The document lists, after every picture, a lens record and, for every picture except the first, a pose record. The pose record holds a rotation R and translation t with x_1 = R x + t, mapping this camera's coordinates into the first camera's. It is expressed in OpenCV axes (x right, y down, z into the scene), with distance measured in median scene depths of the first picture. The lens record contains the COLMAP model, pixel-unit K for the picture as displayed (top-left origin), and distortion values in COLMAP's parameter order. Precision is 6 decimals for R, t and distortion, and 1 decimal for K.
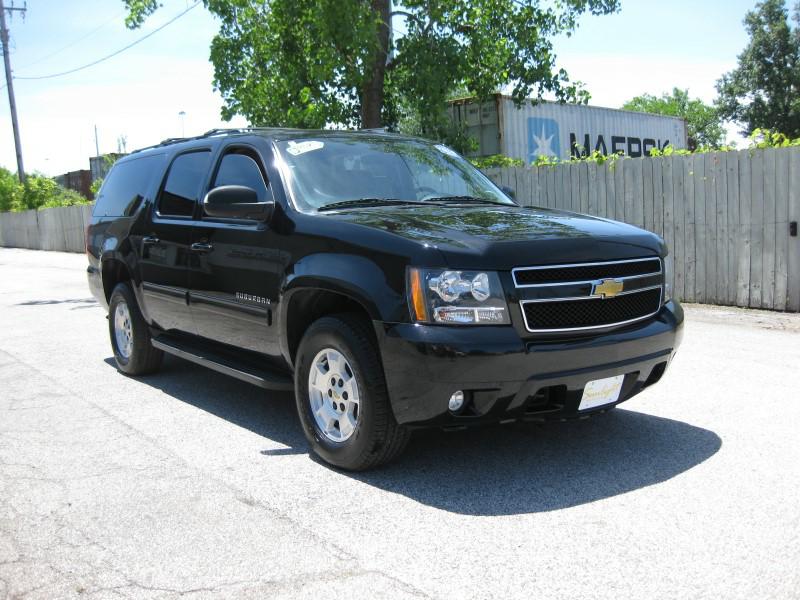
lens RADIAL K [[814.7, 0, 397.3], [0, 814.7, 304.5], [0, 0, 1]] dist [-0.107601, 0.000000]
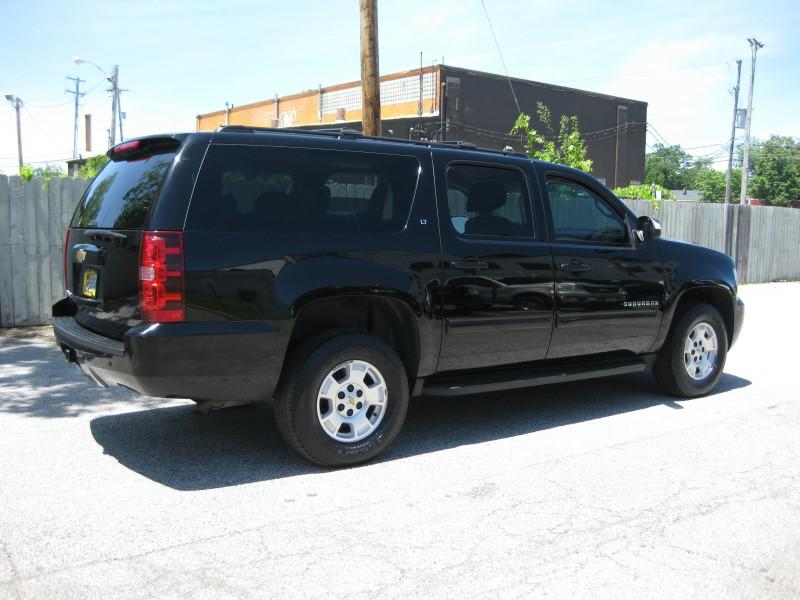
lens RADIAL K [[814.7, 0, 400.5], [0, 814.7, 305.0], [0, 0, 1]] dist [-0.107601, 0.000000]
pose [[0.017135, -0.072307, 0.997235, -0.471185], [0.097282, 0.992770, 0.070311, -0.043447], [-0.995109, 0.095809, 0.024045, 0.430210]]
